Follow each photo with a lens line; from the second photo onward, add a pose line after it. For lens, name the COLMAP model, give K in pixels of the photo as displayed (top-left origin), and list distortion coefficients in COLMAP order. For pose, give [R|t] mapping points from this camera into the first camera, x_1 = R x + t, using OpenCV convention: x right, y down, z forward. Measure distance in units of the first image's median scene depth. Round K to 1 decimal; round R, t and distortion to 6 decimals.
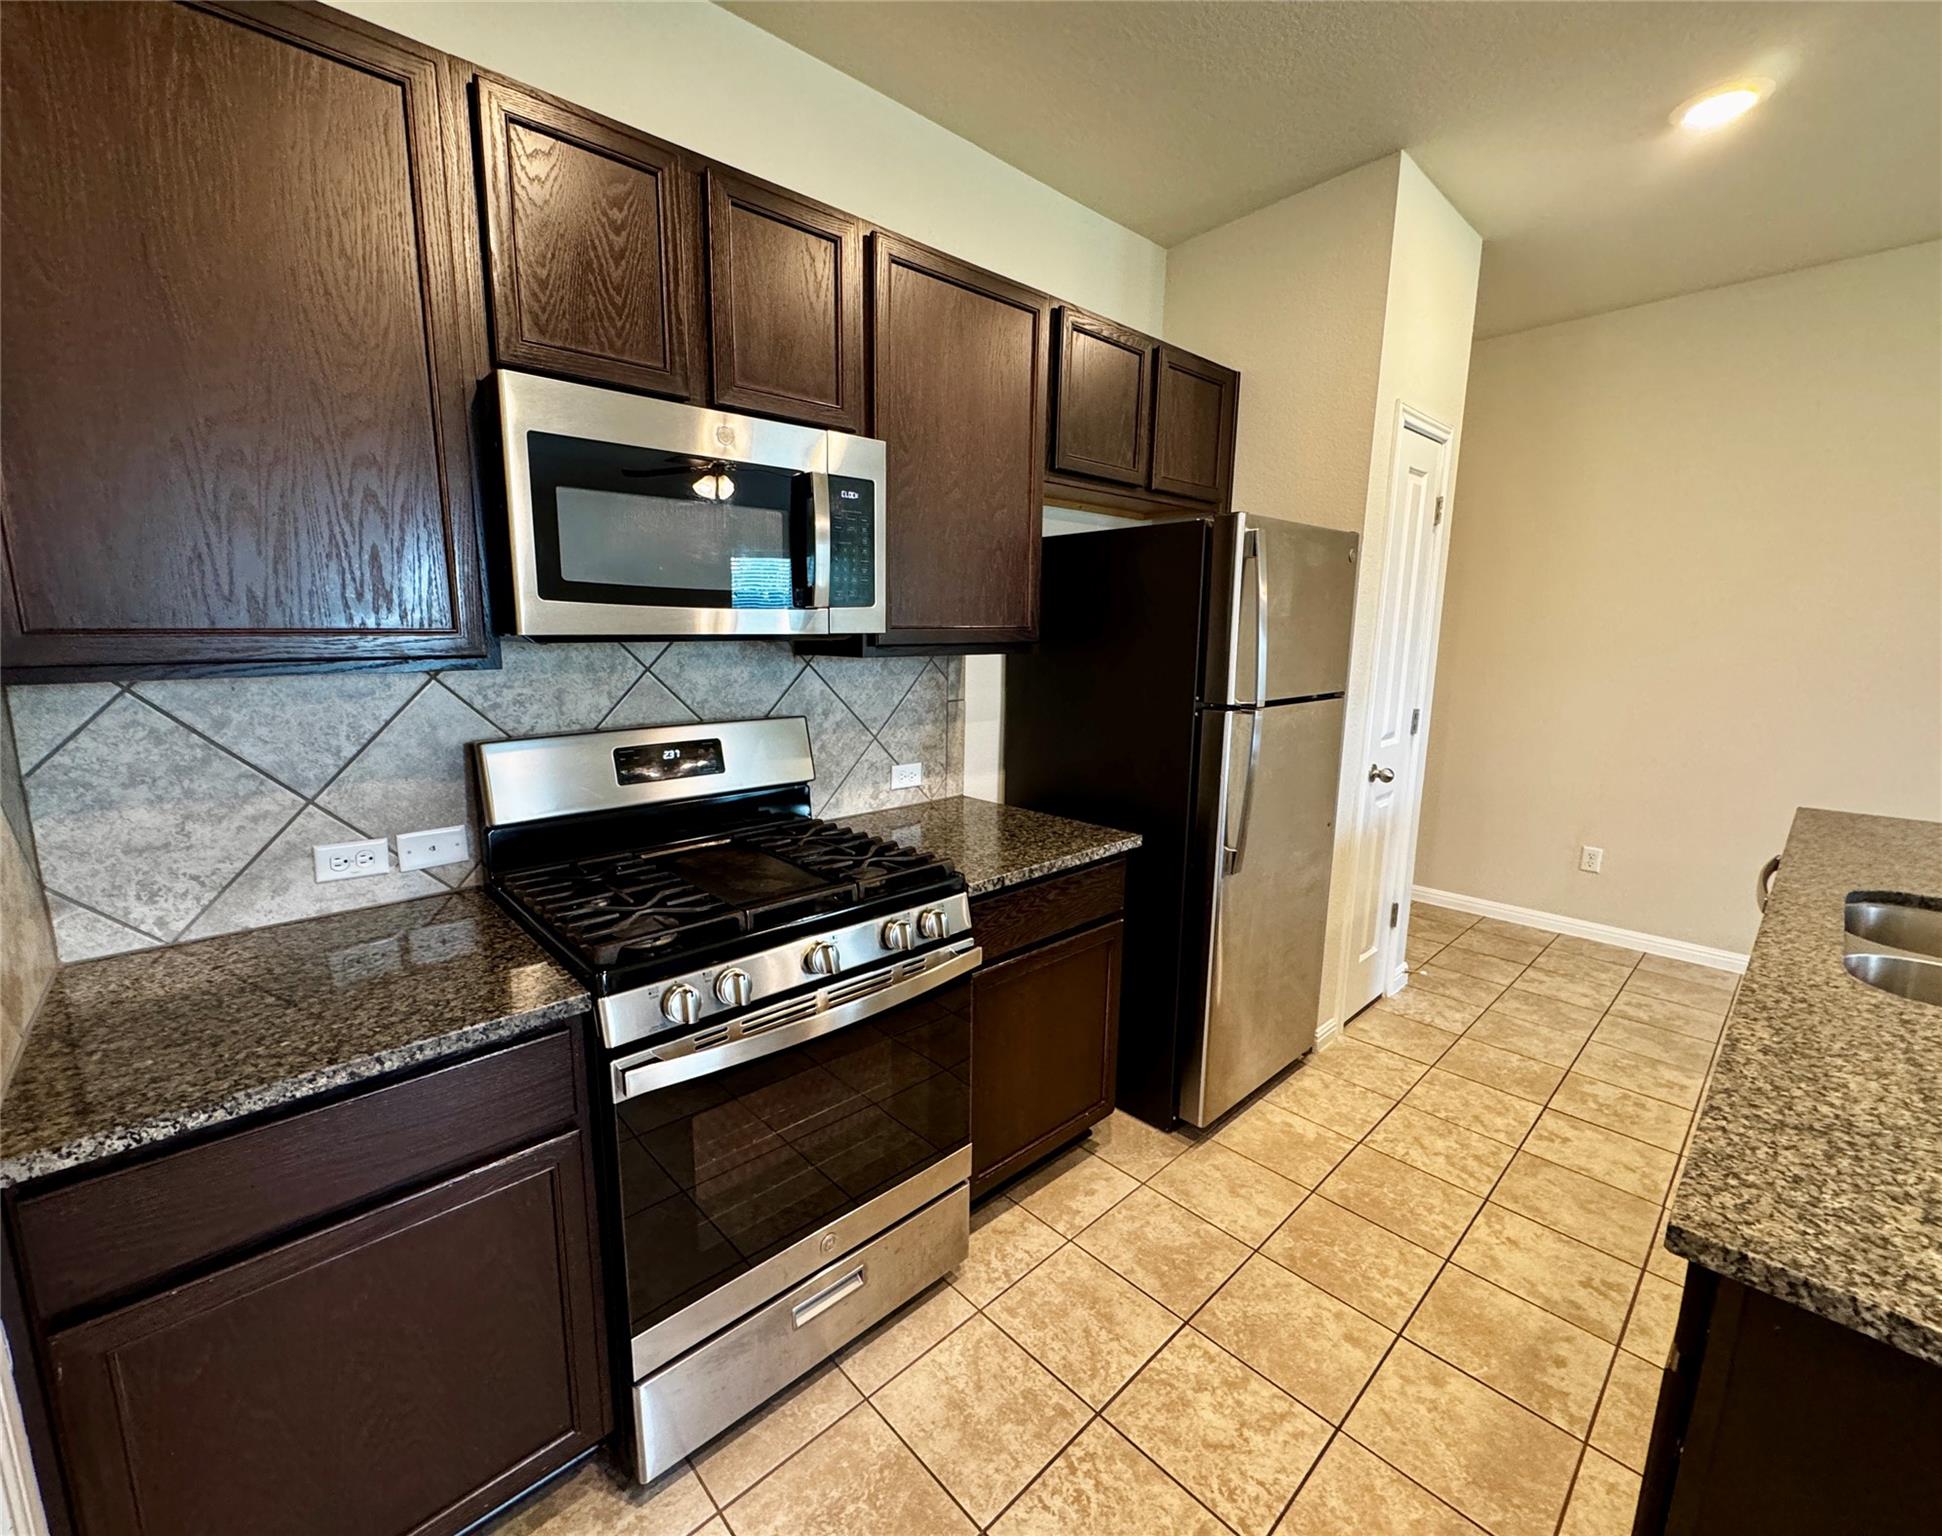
lens RADIAL K [[818.4, 0, 917.2], [0, 818.4, 771.5], [0, 0, 1]] dist [-0.001880, -0.000542]
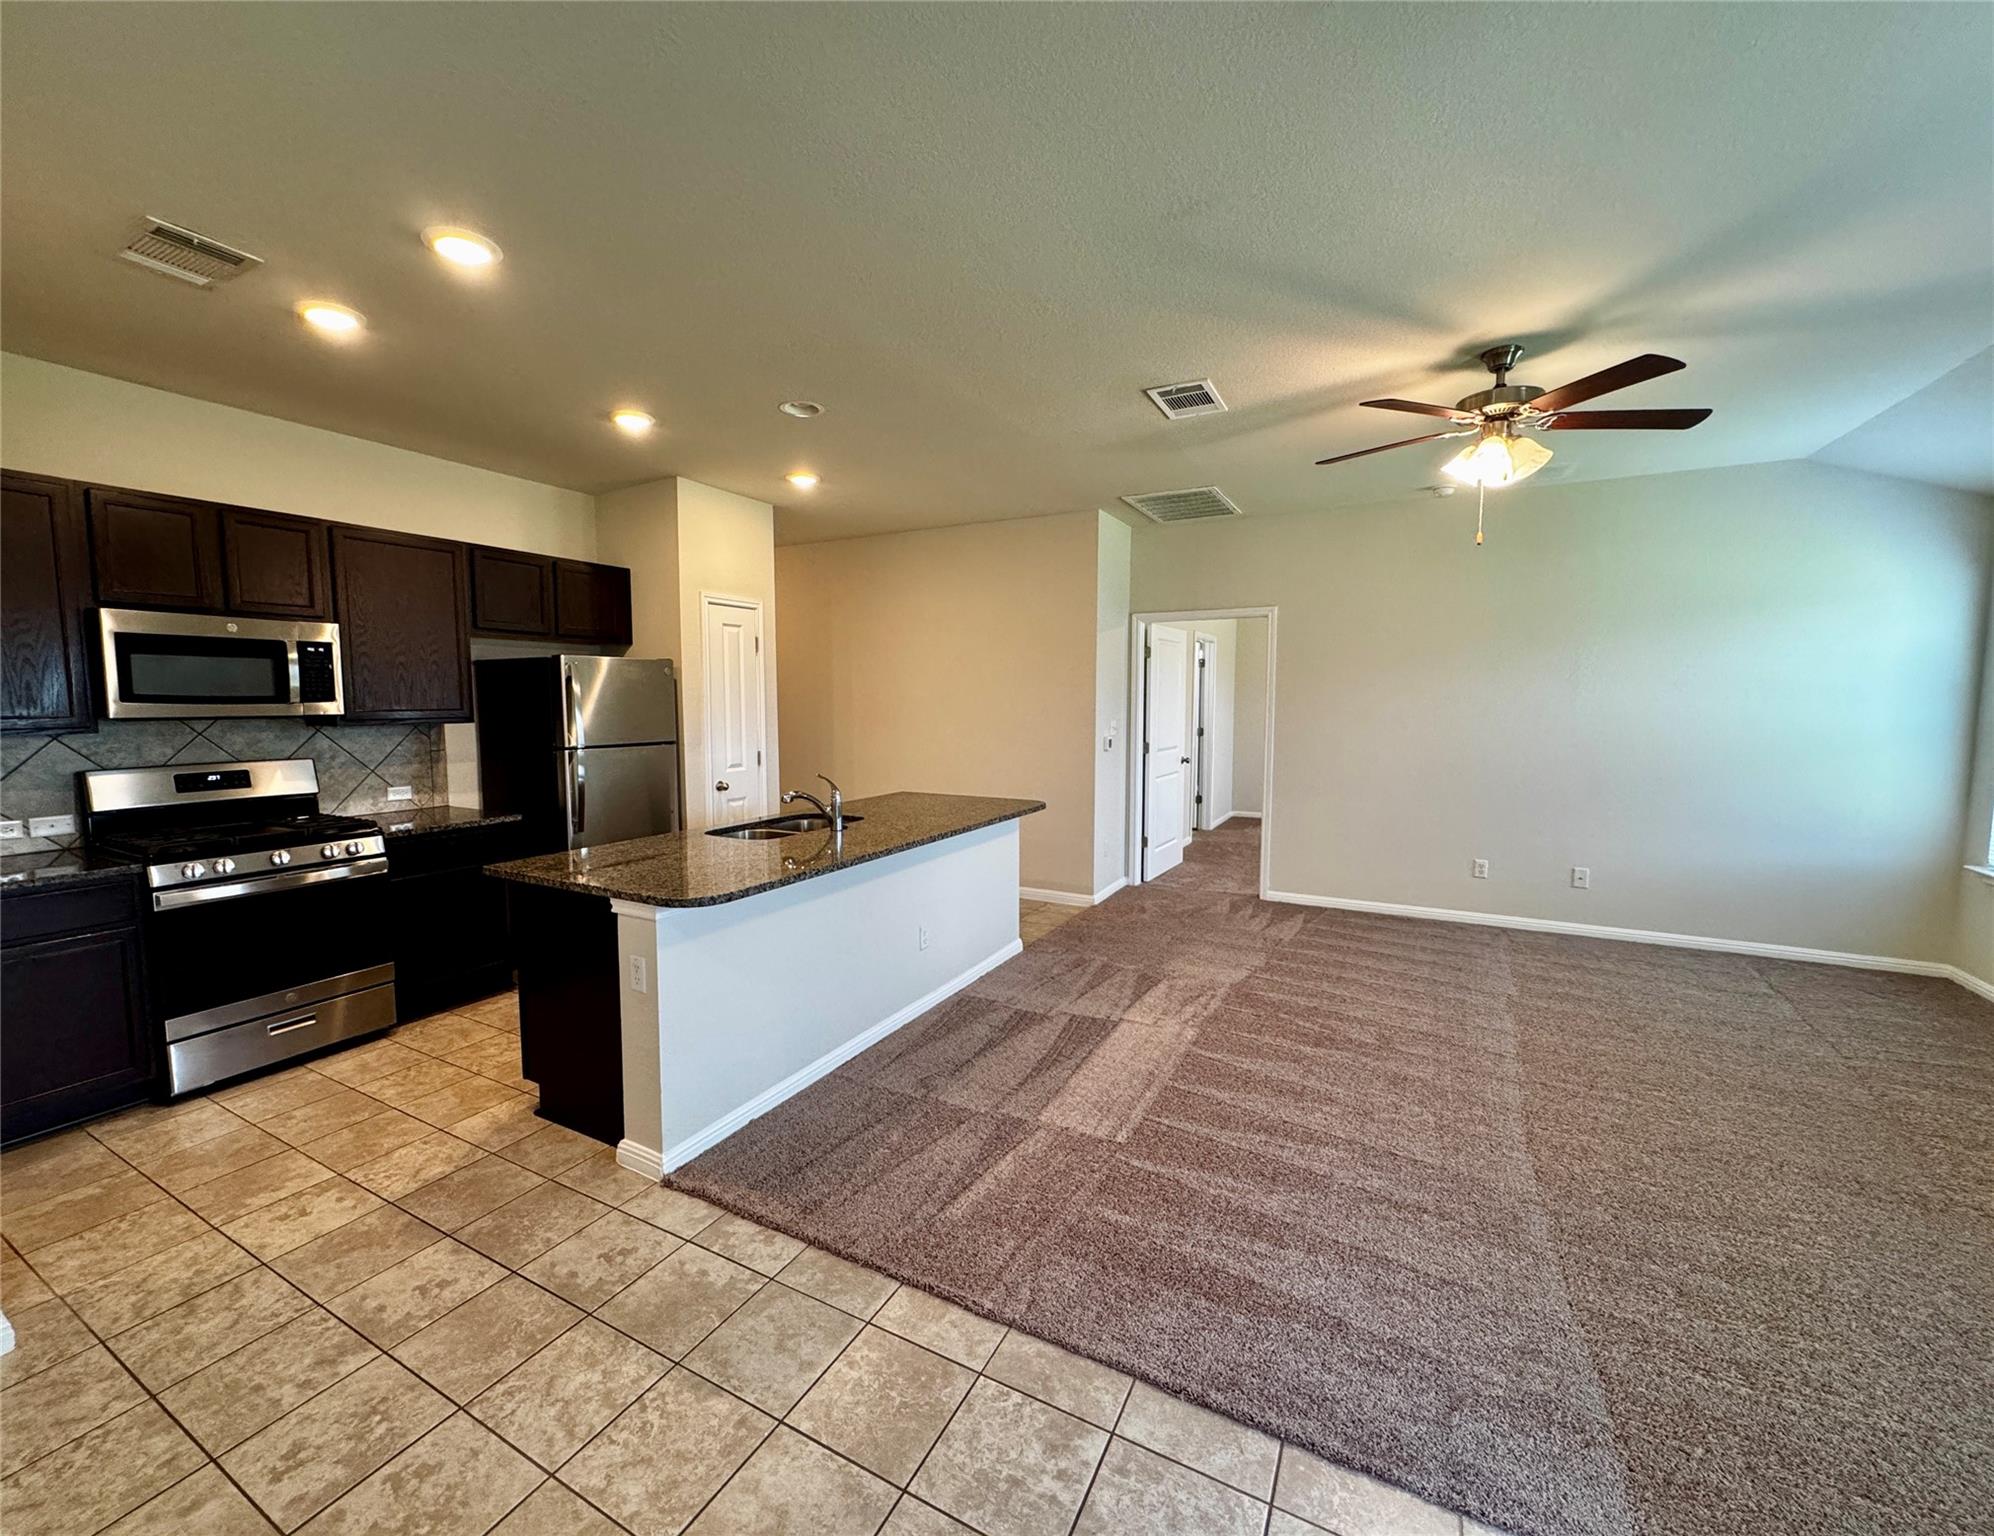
lens RADIAL K [[814.6, 0, 967.6], [0, 814.6, 769.7], [0, 0, 1]] dist [-0.001943, 0.000202]
pose [[0.942088, -0.030716, 0.333957, 0.738671], [0.059312, 0.995360, -0.075769, 0.212539], [-0.330080, 0.091189, 0.939538, -1.397101]]
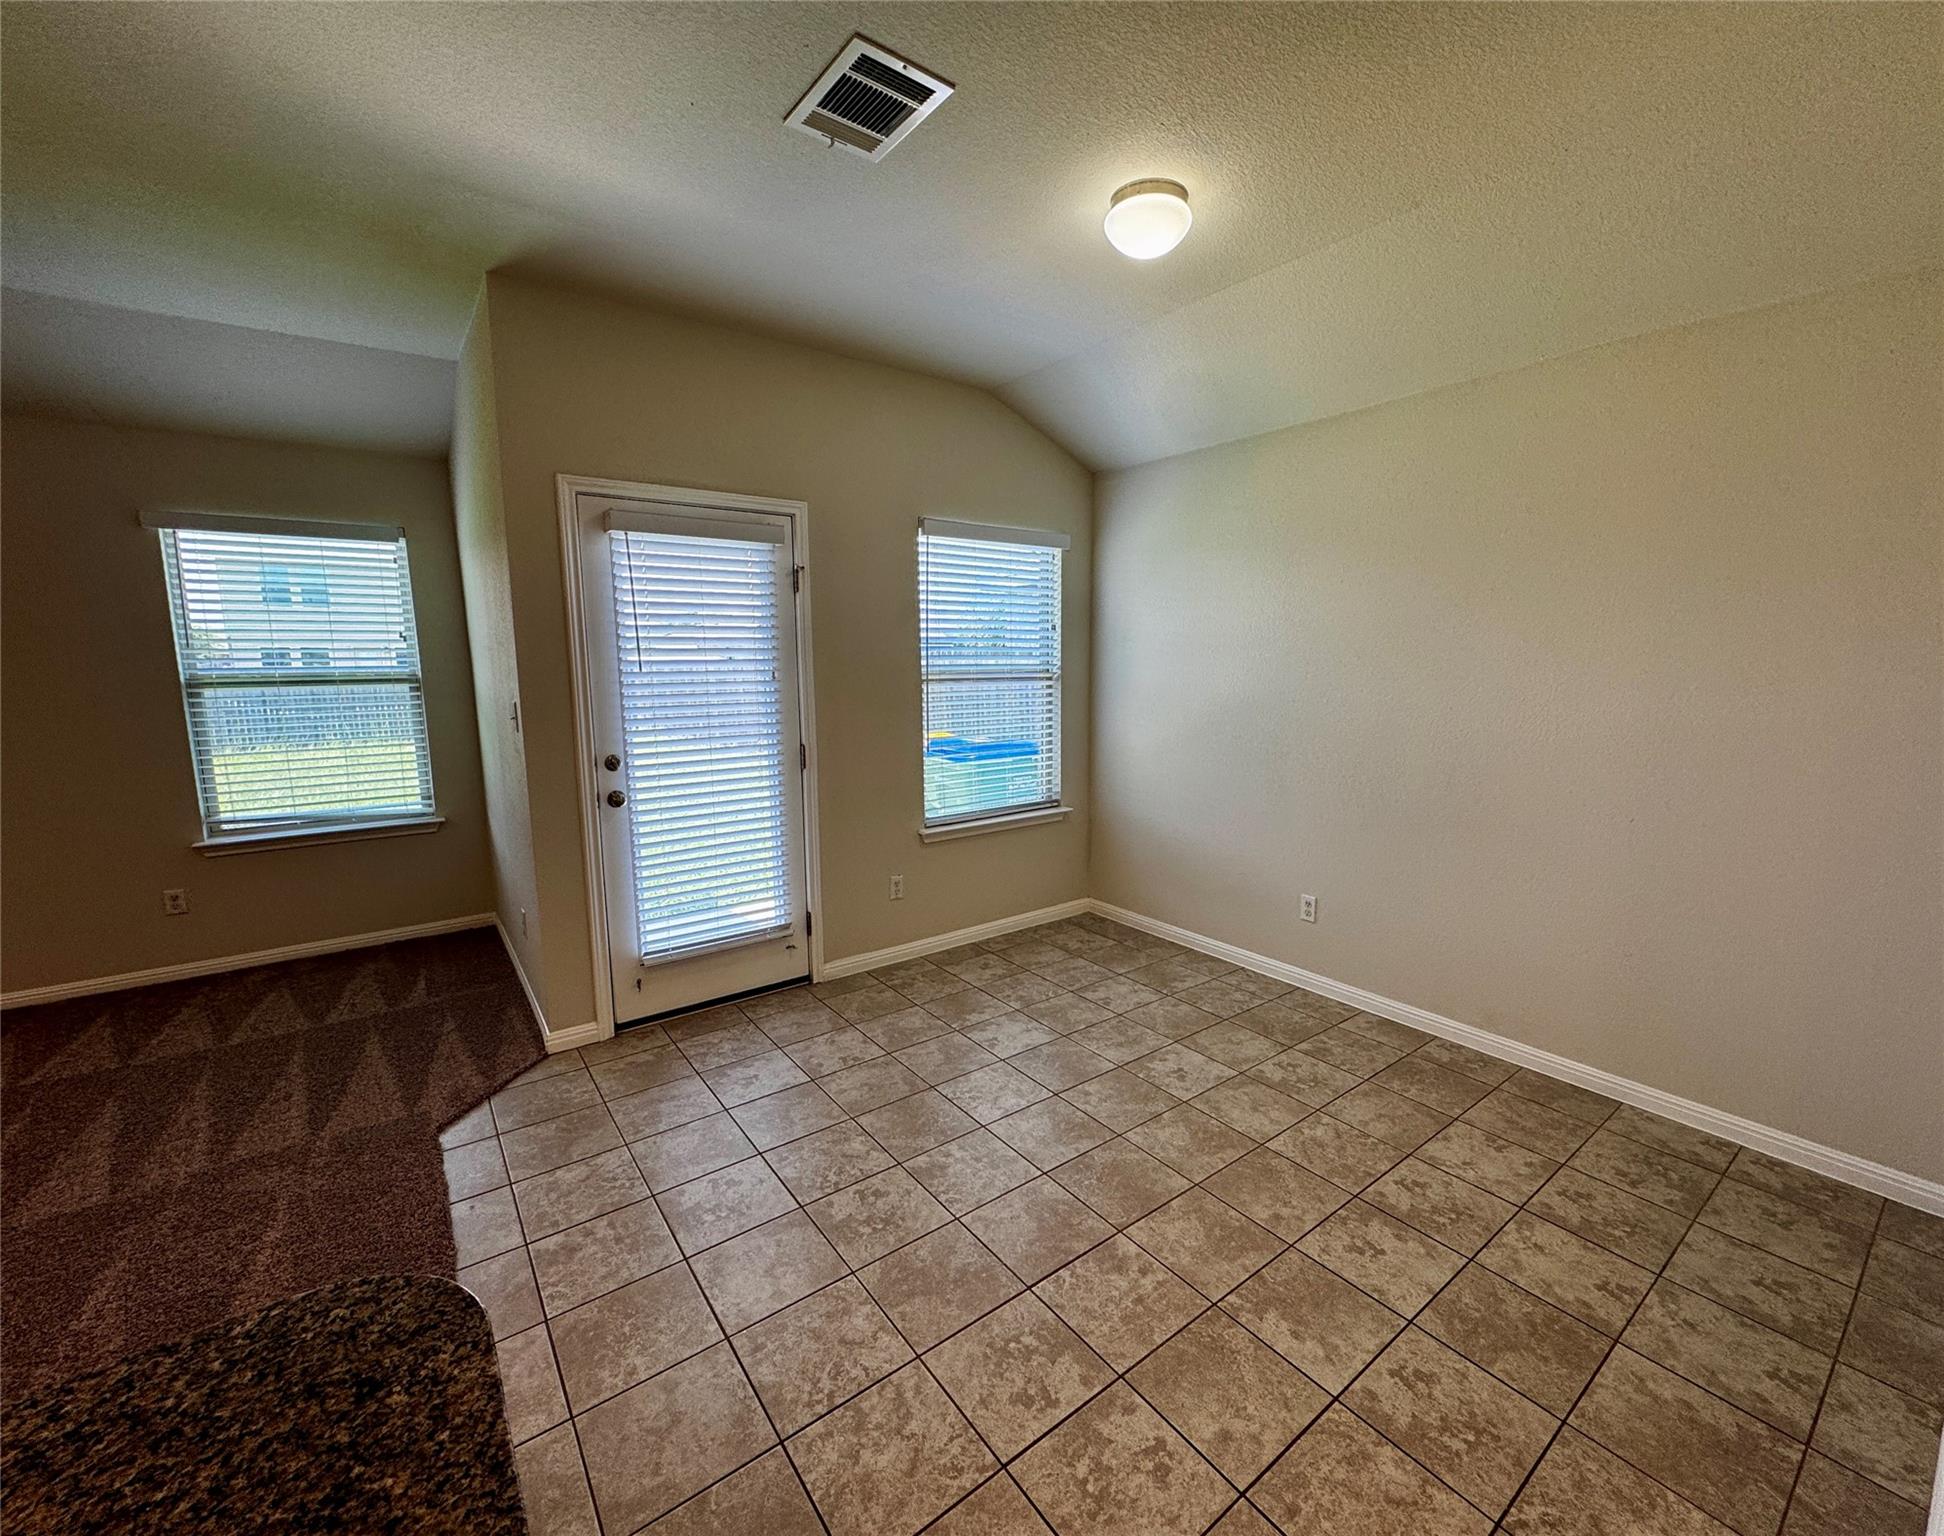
lens RADIAL K [[813.7, 0, 1019.7], [0, 813.7, 769.1], [0, 0, 1]] dist [0.000107, -0.000431]
pose [[-0.998468, -0.003685, 0.055204, 0.415037], [0.013692, 0.950287, 0.311073, -0.094008], [-0.053606, 0.311353, -0.948781, 0.332960]]
